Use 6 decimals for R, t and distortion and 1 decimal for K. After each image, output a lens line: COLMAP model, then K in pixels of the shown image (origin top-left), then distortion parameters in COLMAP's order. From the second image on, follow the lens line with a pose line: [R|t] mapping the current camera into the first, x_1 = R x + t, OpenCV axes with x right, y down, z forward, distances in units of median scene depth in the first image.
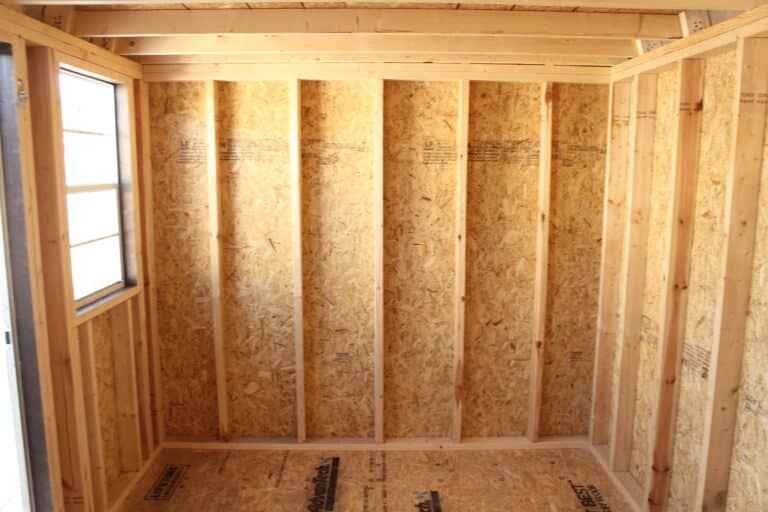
lens RADIAL K [[646.0, 0, 384.7], [0, 646.0, 258.4], [0, 0, 1]] dist [-0.153763, 0.123171]
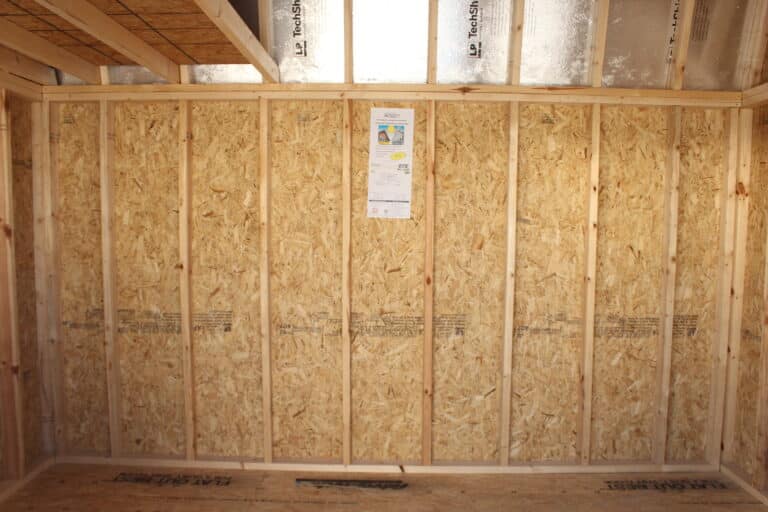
lens RADIAL K [[646.0, 0, 383.7], [0, 646.0, 259.7], [0, 0, 1]] dist [-0.153763, 0.123171]
pose [[0.046099, -0.062190, 0.996999, -0.894532], [0.137340, 0.988977, 0.055339, 0.002866], [-0.989451, 0.134377, 0.054132, 0.564268]]
